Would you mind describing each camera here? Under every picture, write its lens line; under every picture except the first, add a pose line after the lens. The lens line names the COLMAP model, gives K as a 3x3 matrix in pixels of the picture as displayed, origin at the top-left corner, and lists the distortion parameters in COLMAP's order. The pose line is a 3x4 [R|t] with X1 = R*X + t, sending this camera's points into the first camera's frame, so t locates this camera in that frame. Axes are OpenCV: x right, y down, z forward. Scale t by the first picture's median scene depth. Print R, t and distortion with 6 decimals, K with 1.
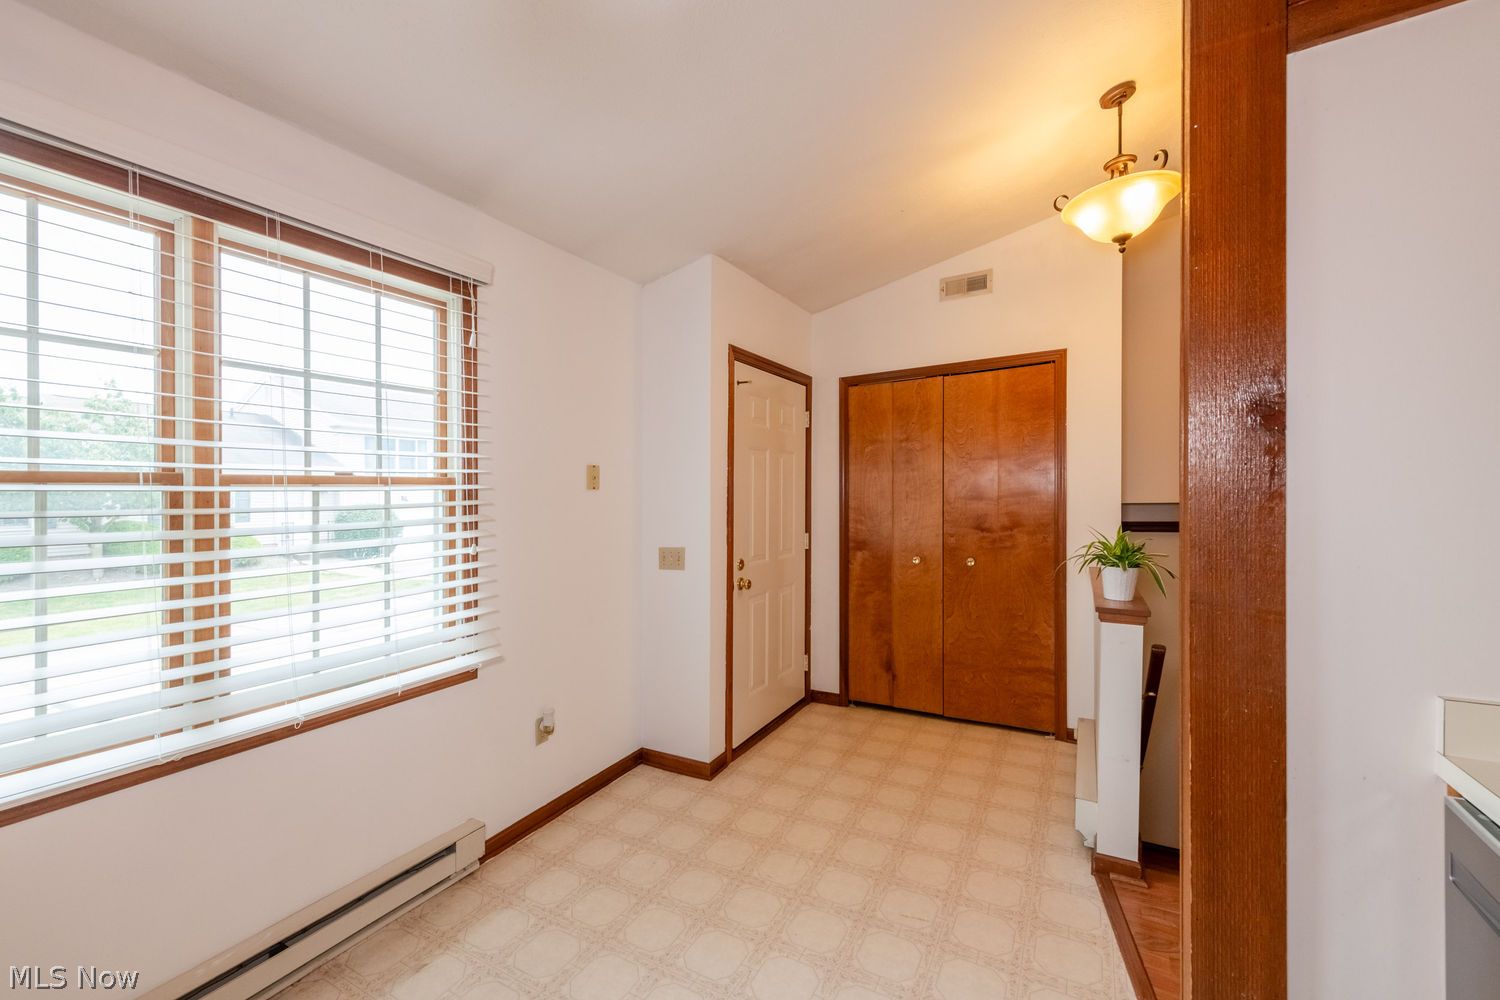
lens RADIAL K [[593.0, 0, 736.5], [0, 593.0, 489.7], [0, 0, 1]] dist [0.003671, -0.002713]
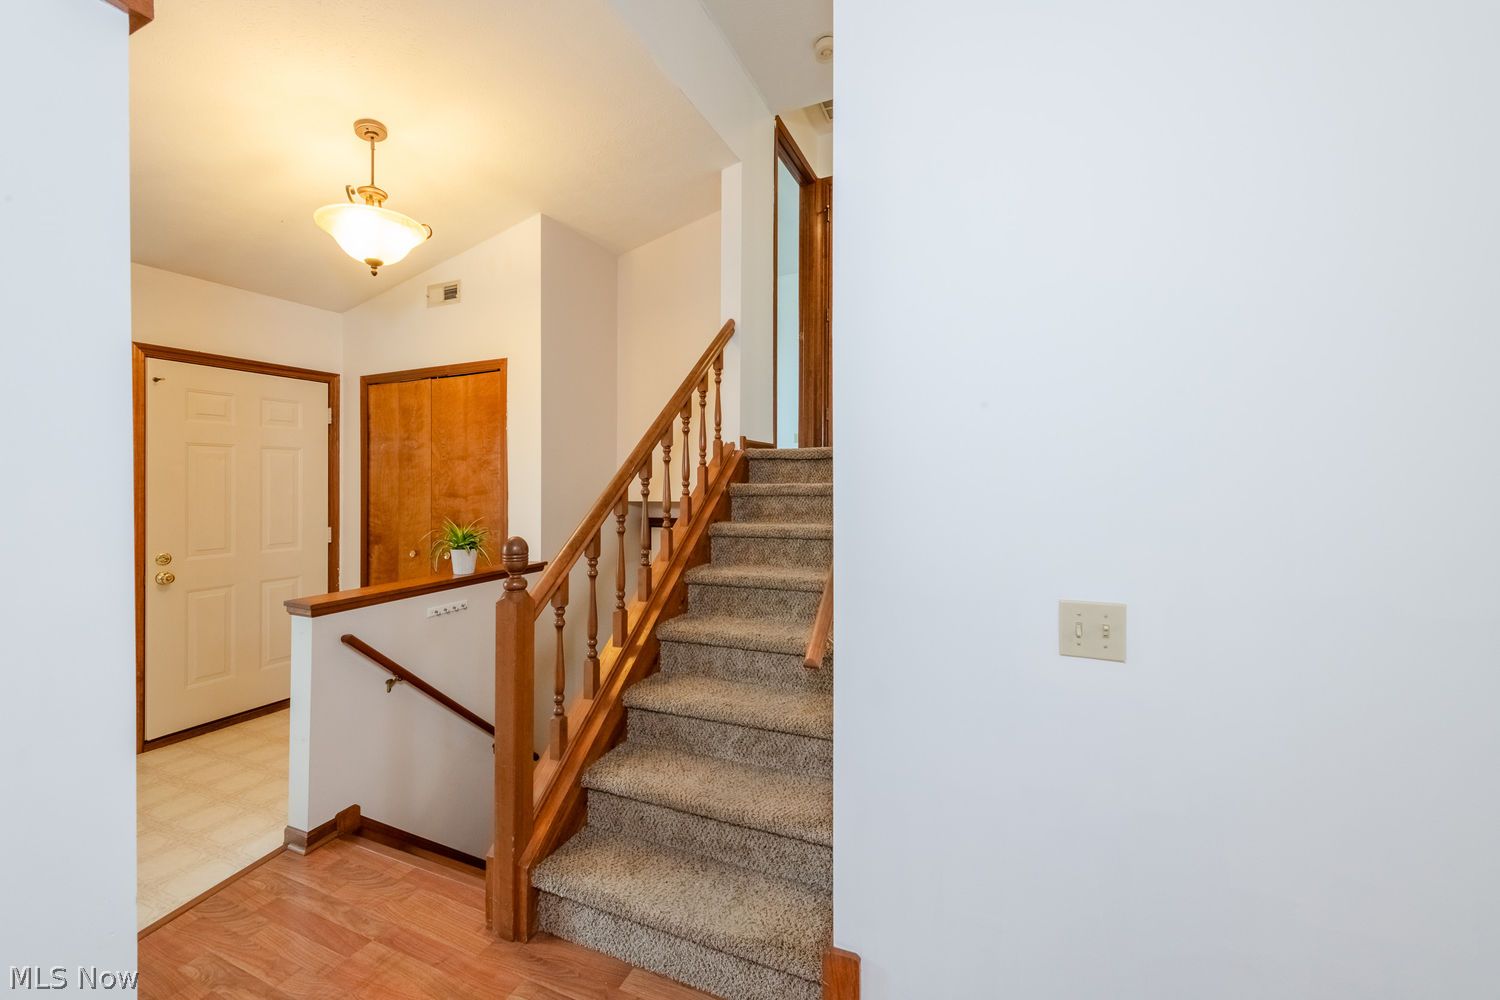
lens RADIAL K [[593.0, 0, 767.9], [0, 593.0, 501.4], [0, 0, 1]] dist [0.003671, -0.002713]
pose [[0.992884, 0.007470, 0.118853, 0.808883], [-0.012537, 0.999041, 0.041948, -0.026186], [-0.118425, -0.043140, 0.992025, -0.118256]]
